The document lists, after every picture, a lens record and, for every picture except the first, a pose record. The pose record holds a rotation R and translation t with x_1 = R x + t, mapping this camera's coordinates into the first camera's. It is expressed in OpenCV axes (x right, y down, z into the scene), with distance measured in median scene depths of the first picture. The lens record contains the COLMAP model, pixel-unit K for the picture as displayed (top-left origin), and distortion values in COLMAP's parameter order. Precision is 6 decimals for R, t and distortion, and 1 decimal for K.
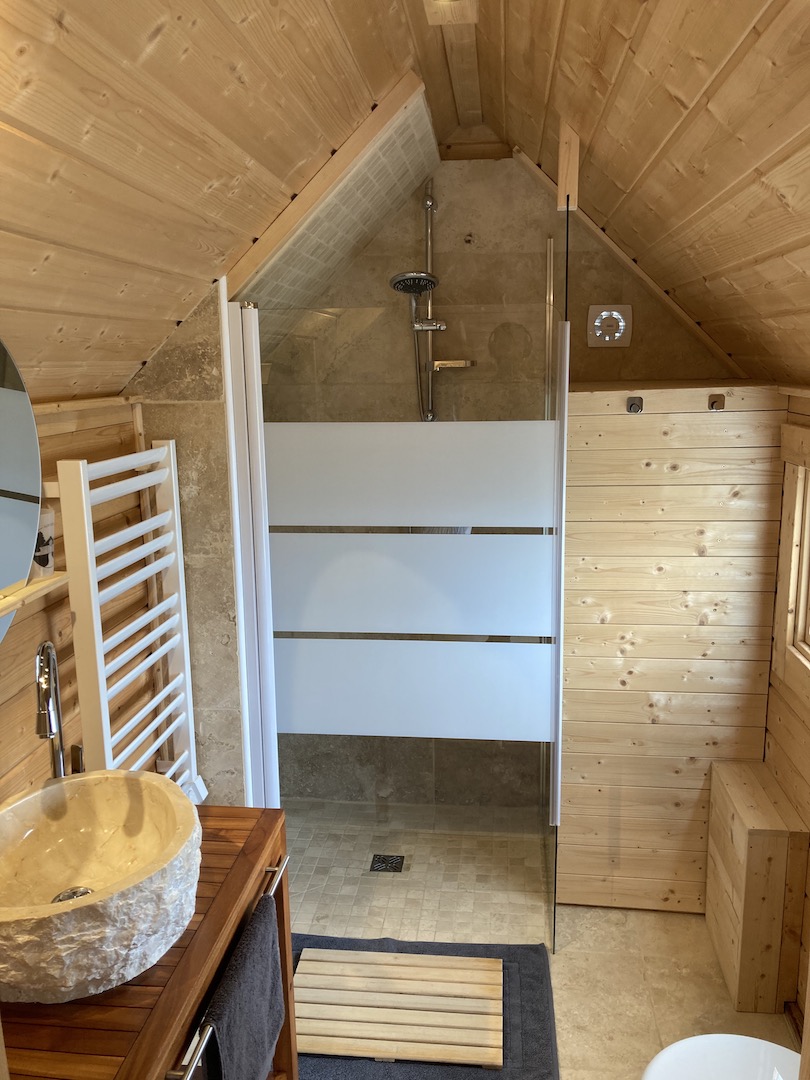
lens RADIAL K [[888.3, 0, 421.7], [0, 888.3, 530.8], [0, 0, 1]] dist [0.011687, 0.007861]
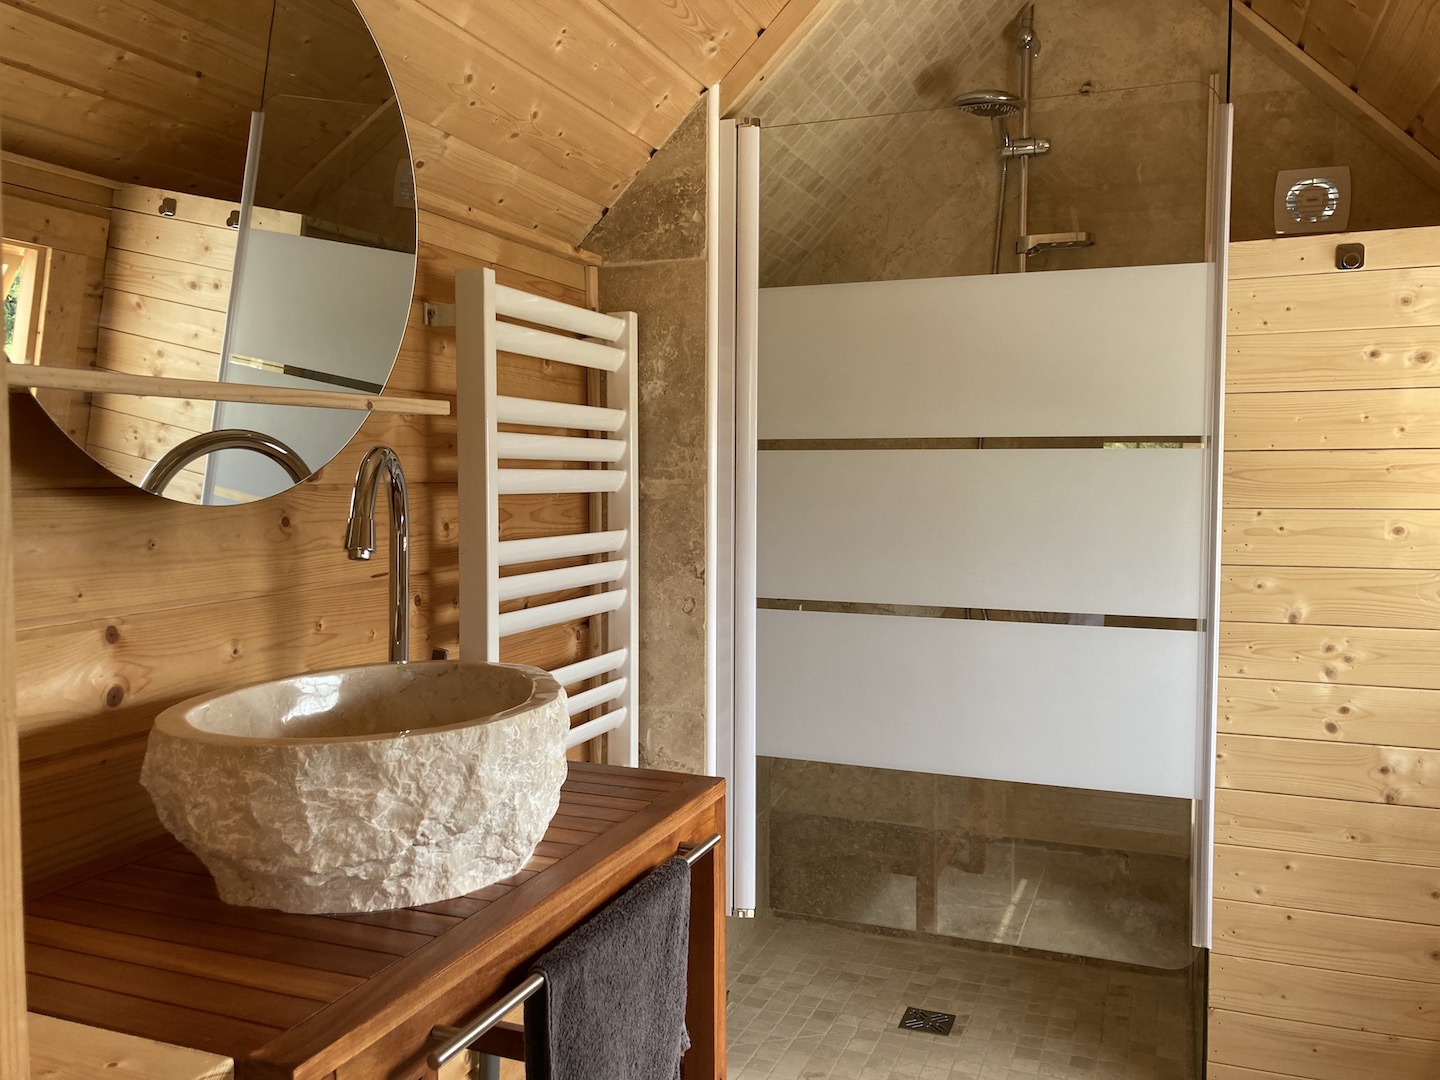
lens RADIAL K [[1184.3, 0, 725.4], [0, 1184.3, 534.3], [0, 0, 1]] dist [0.011687, 0.007861]
pose [[0.963152, 0.028095, -0.267486, 0.048330], [-0.065142, 0.989286, -0.130652, 0.182638], [0.260949, 0.143262, 0.954663, 0.125021]]
